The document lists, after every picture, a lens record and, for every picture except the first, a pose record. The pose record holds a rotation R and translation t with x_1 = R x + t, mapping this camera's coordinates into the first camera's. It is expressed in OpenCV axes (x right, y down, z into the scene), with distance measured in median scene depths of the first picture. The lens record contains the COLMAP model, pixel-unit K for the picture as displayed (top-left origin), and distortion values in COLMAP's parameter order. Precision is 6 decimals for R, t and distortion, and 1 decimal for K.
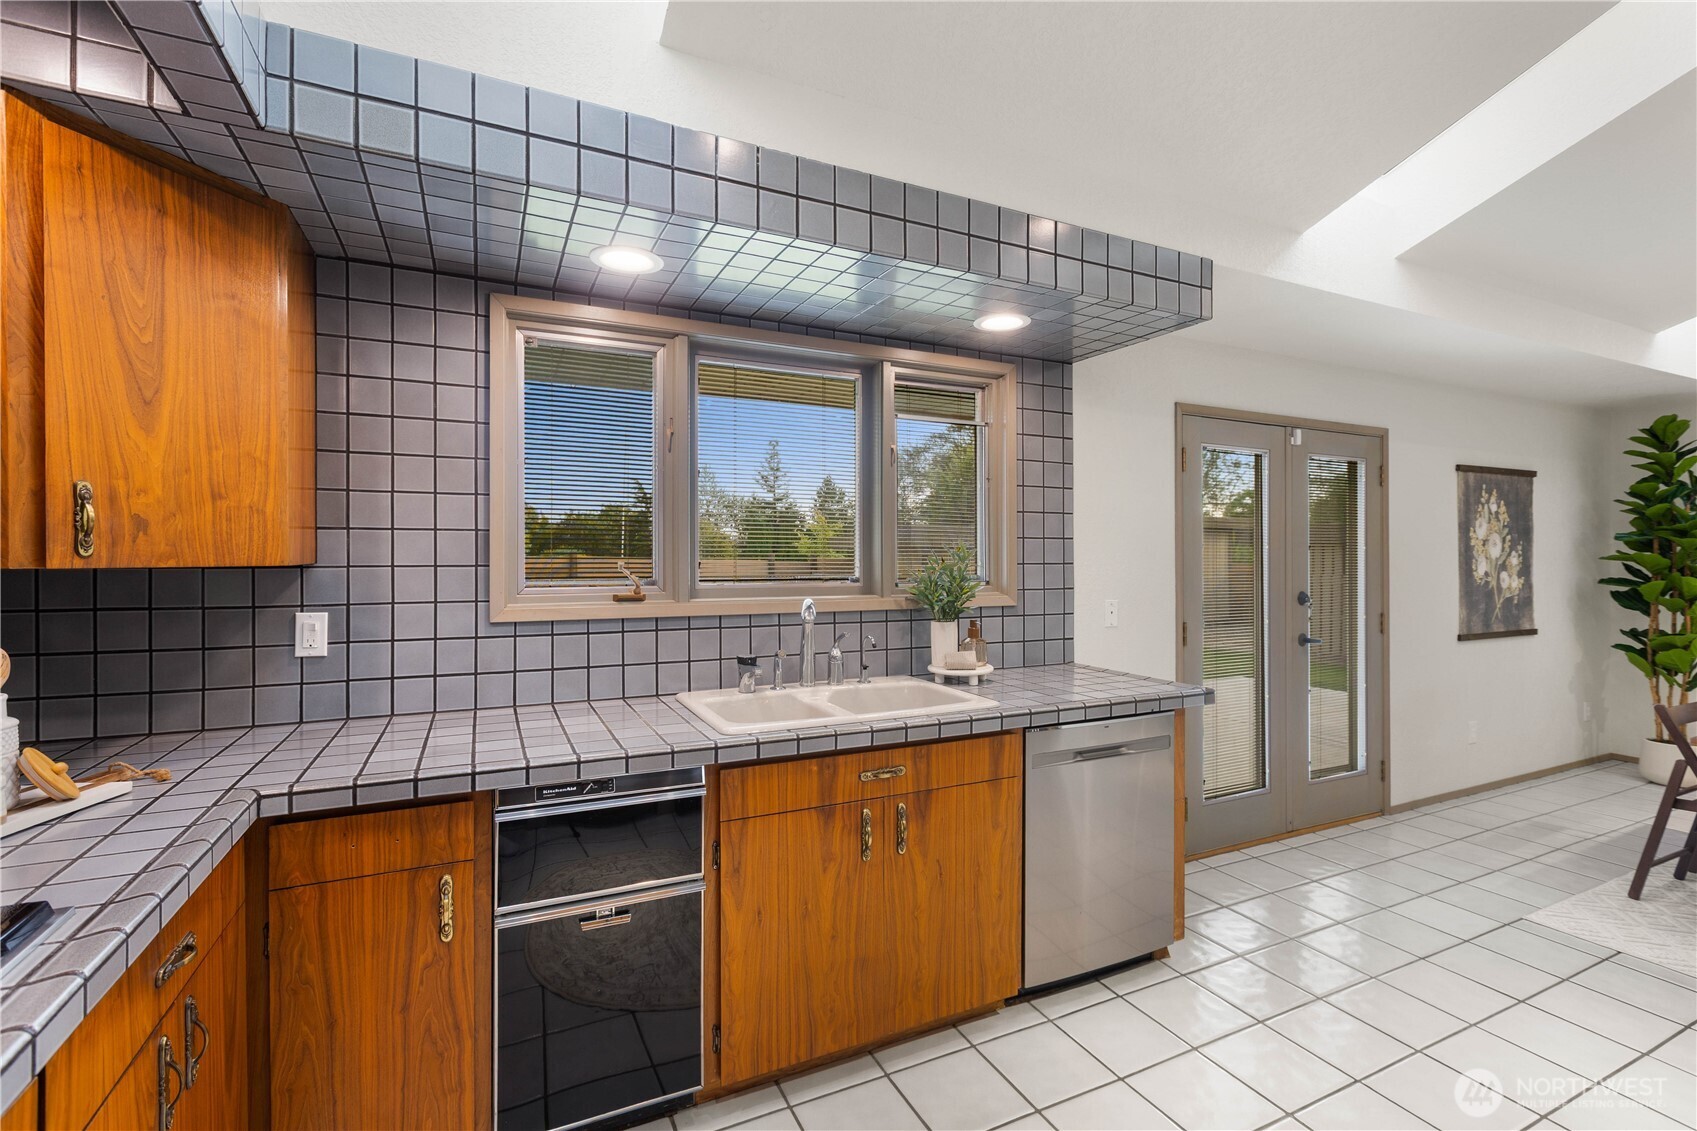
lens RADIAL K [[756.2, 0, 838.9], [0, 756.2, 552.4], [0, 0, 1]] dist [0.000231, -0.002989]
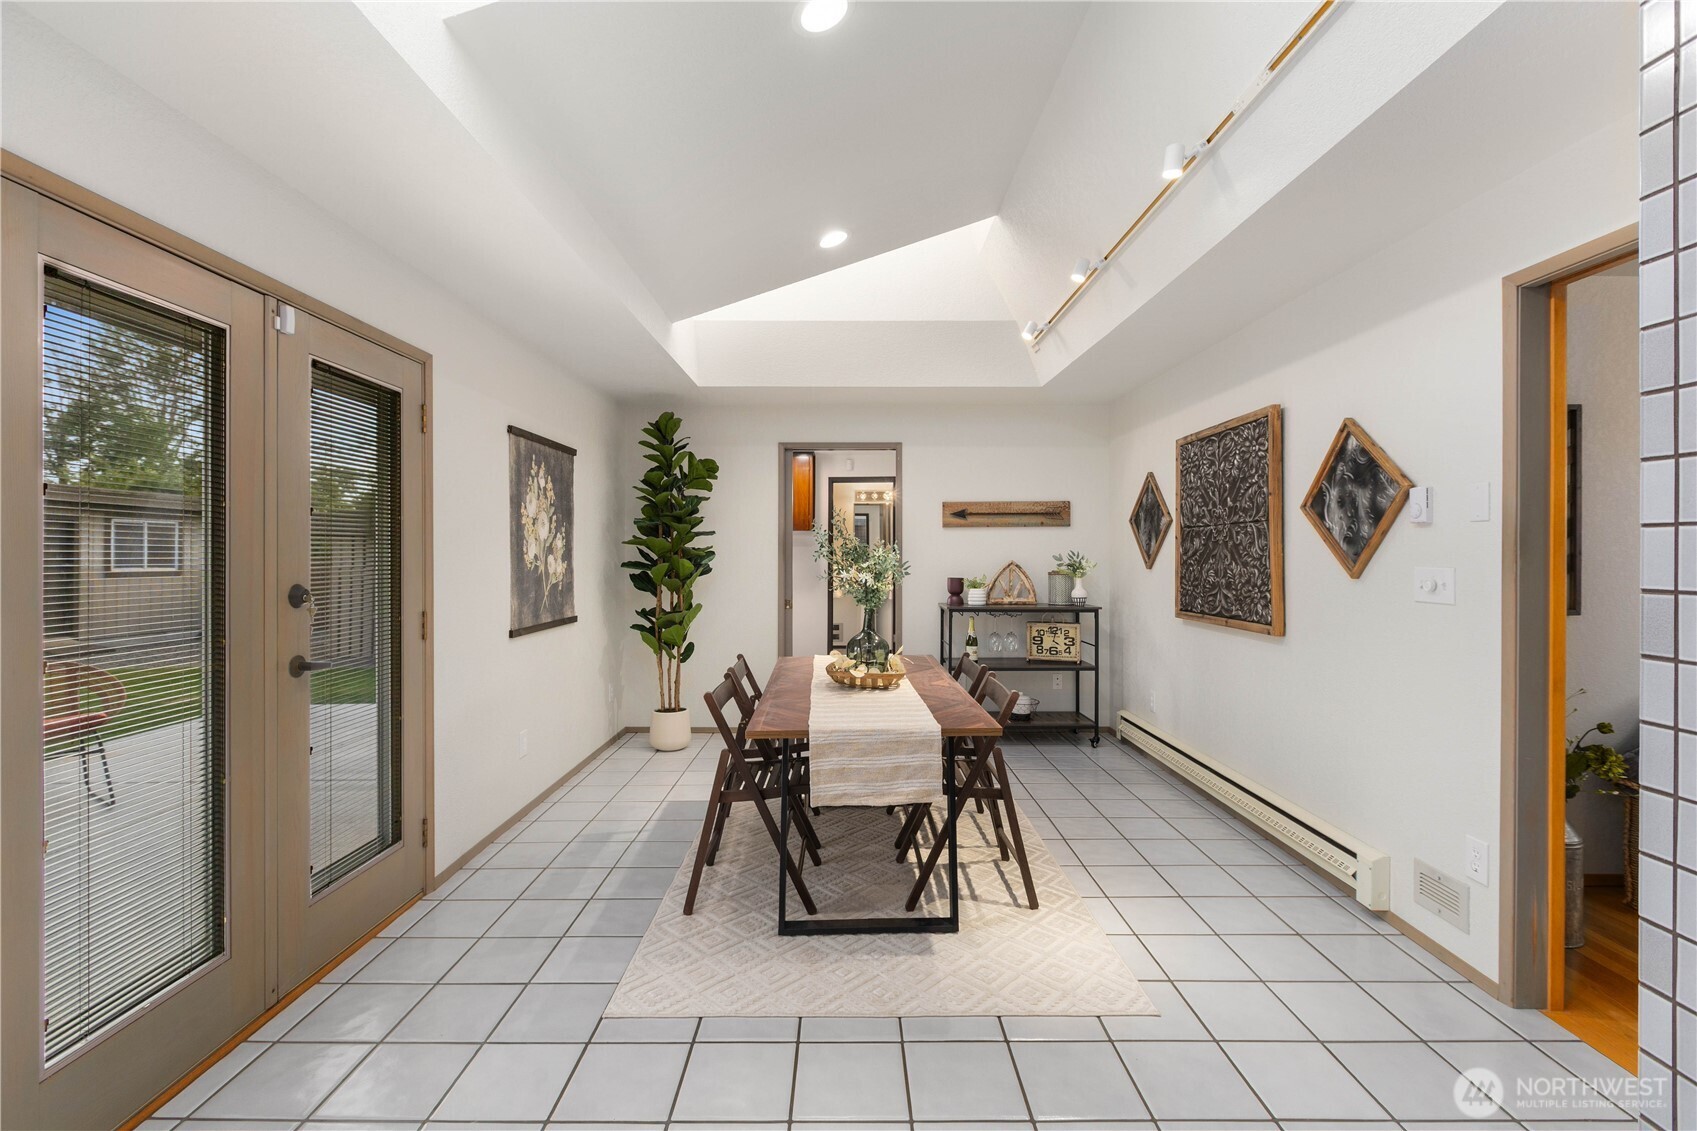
lens RADIAL K [[756.2, 0, 843.4], [0, 756.2, 556.7], [0, 0, 1]] dist [0.000231, -0.002989]
pose [[0.430155, -0.004319, 0.902745, 0.217619], [-0.004037, 0.999969, 0.006707, 0.019914], [-0.902746, -0.006529, 0.430124, 0.297837]]
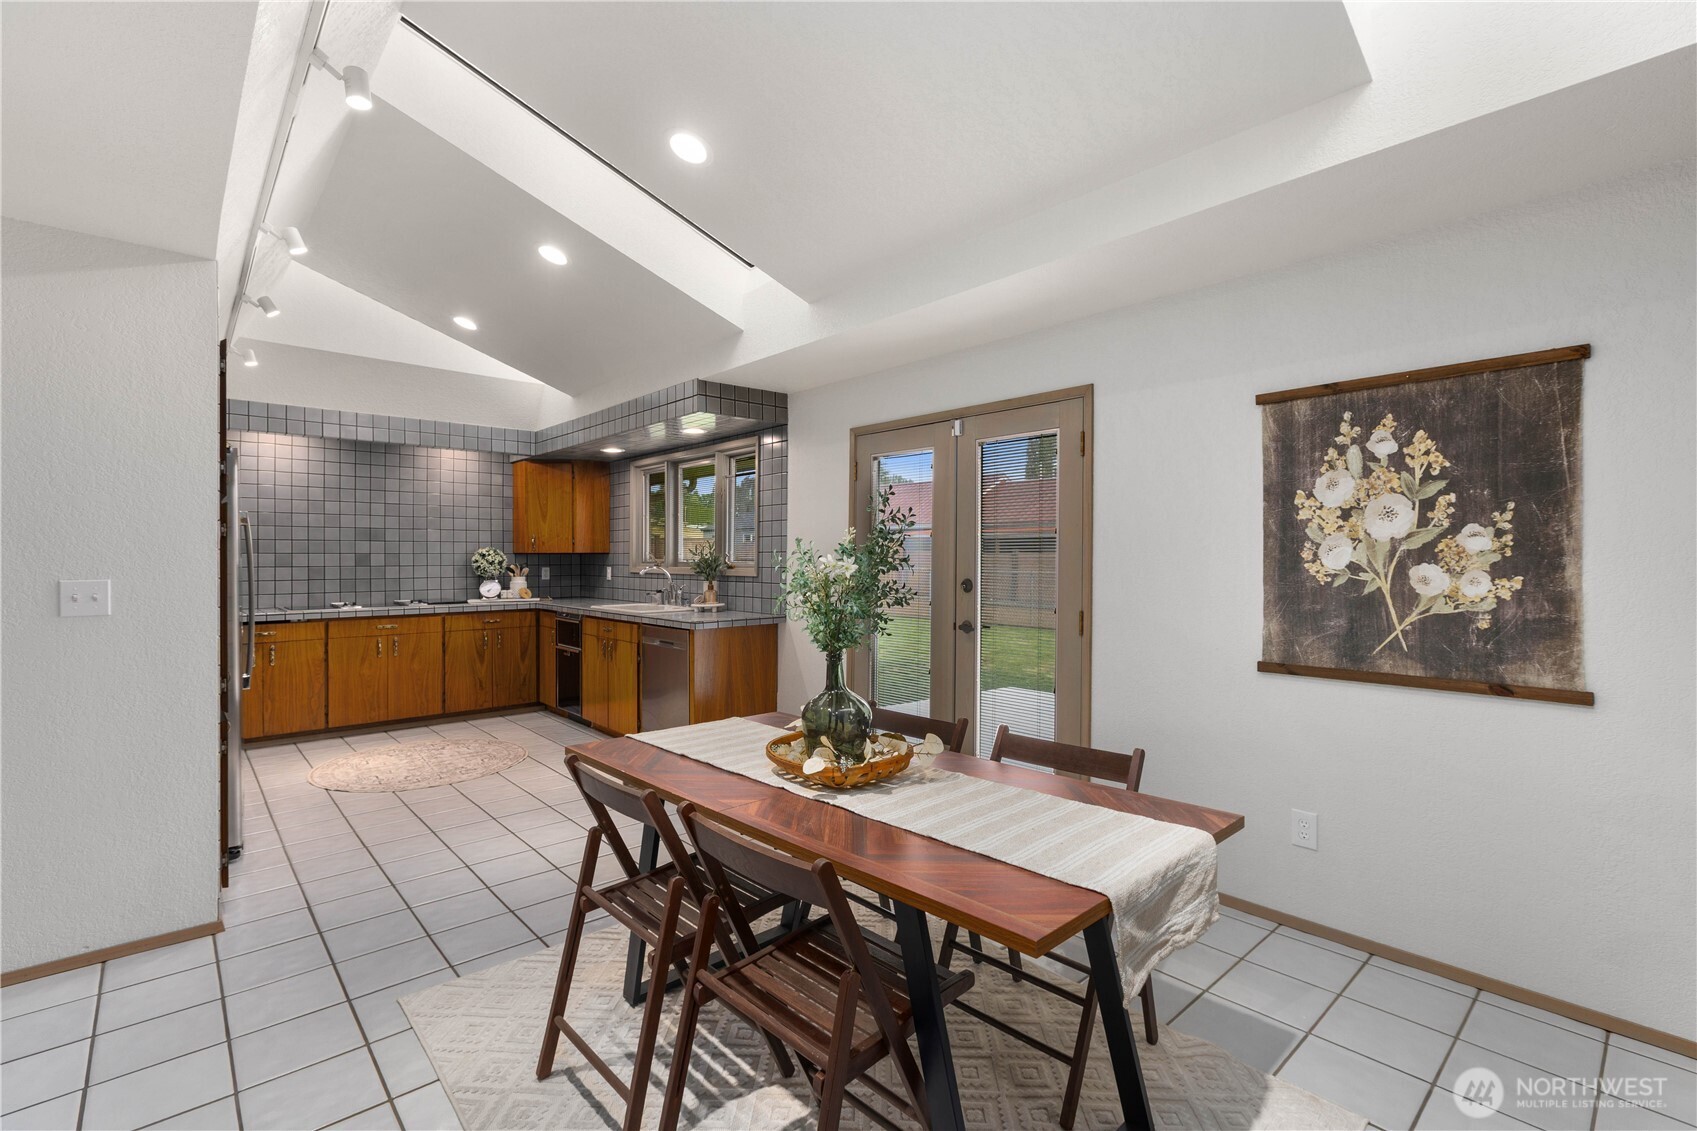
lens RADIAL K [[756.2, 0, 847.9], [0, 756.2, 570.3], [0, 0, 1]] dist [0.000231, -0.002989]
pose [[0.285644, 0.014377, -0.958228, 1.273405], [0.004726, 0.999854, 0.016410, 0.019036], [0.958324, -0.009216, 0.285535, 0.461890]]
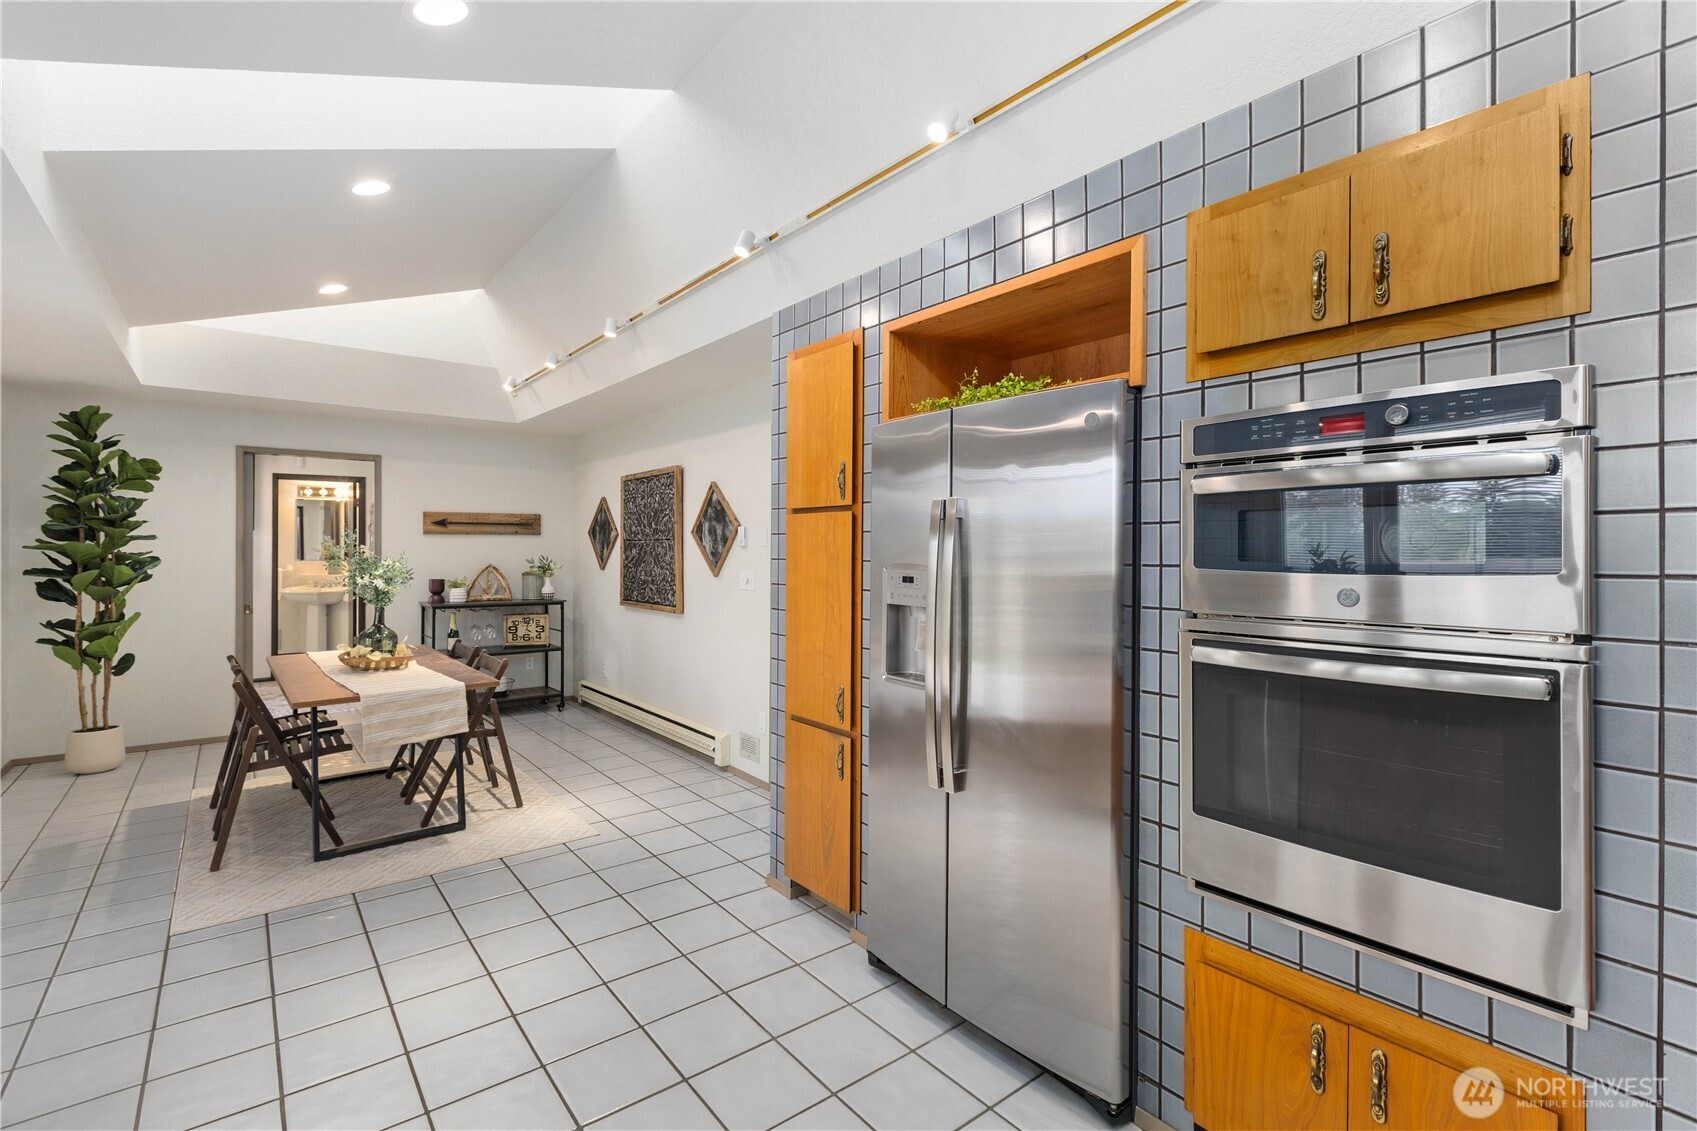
lens RADIAL K [[756.2, 0, 839.2], [0, 756.2, 555.7], [0, 0, 1]] dist [0.000231, -0.002989]
pose [[-0.228695, -0.009217, 0.973455, -0.110928], [-0.010040, 0.999924, 0.007109, 0.001670], [-0.973446, -0.008148, -0.228770, 0.259910]]
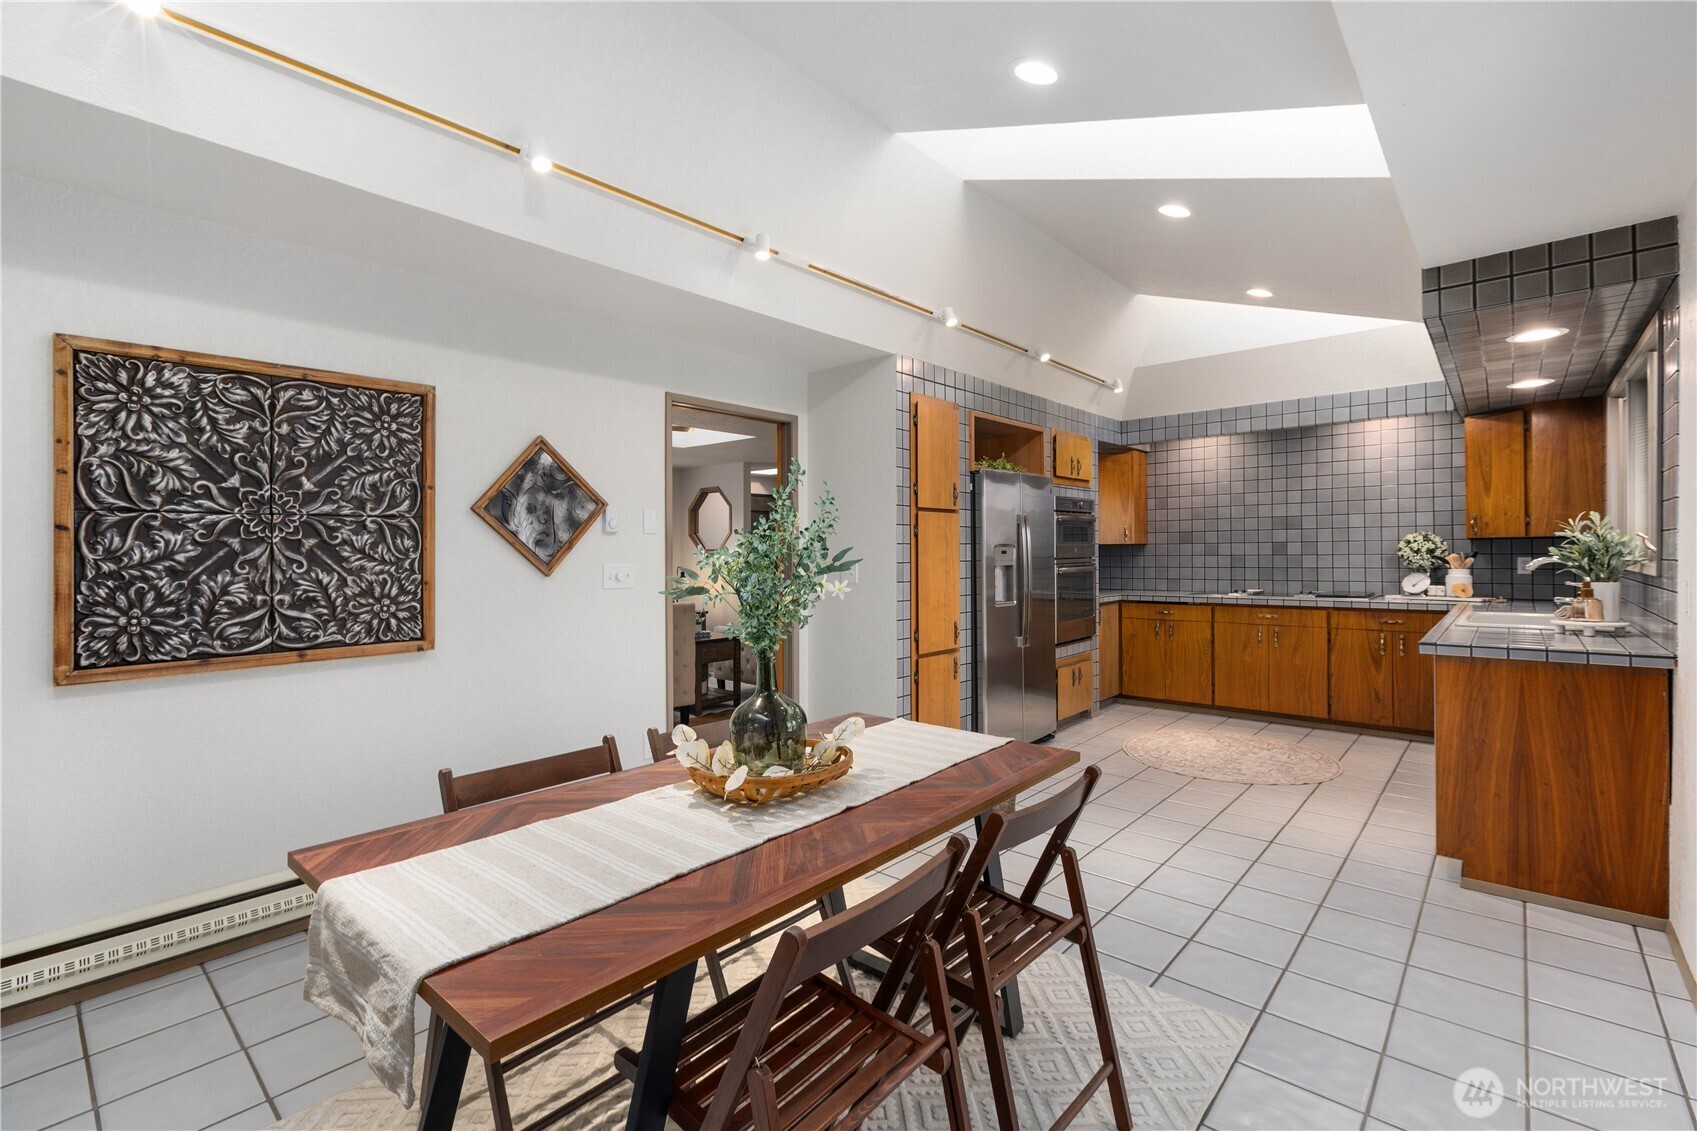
lens RADIAL K [[756.2, 0, 842.0], [0, 756.2, 549.6], [0, 0, 1]] dist [0.000231, -0.002989]
pose [[-0.922982, 0.006112, -0.384794, 0.974653], [0.009898, 0.999920, -0.007862, 0.023010], [0.384715, -0.011065, -0.922969, 0.954778]]
